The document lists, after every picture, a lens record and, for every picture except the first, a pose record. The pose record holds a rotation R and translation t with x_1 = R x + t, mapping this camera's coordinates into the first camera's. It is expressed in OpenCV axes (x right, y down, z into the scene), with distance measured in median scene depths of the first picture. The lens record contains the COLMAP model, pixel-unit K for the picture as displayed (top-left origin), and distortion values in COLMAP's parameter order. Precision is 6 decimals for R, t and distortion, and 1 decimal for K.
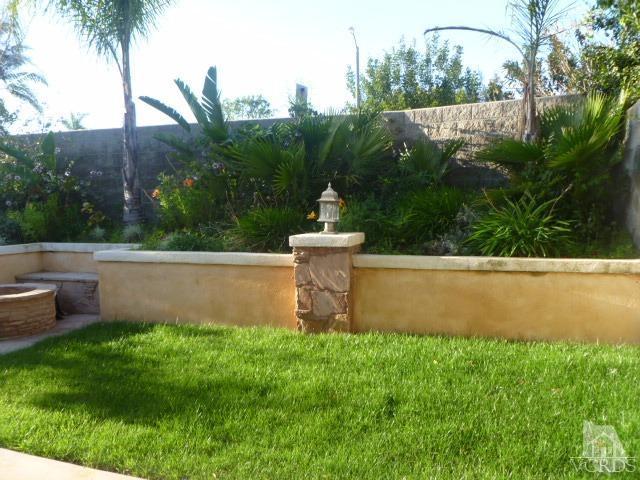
lens RADIAL K [[543.3, 0, 325.1], [0, 543.3, 239.2], [0, 0, 1]] dist [-0.075728, 0.016384]
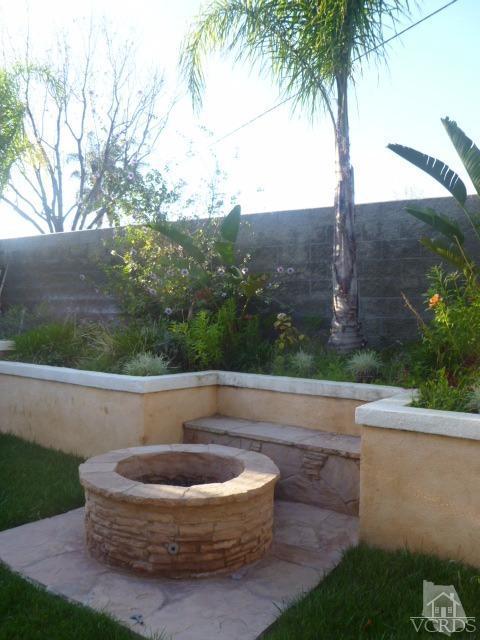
lens RADIAL K [[543.3, 0, 246.6], [0, 543.3, 313.2], [0, 0, 1]] dist [-0.075728, 0.016384]
pose [[0.956512, 0.027404, -0.290402, -0.291811], [-0.049187, 0.996474, -0.067977, -0.020680], [0.287515, 0.079305, 0.954487, 0.346792]]
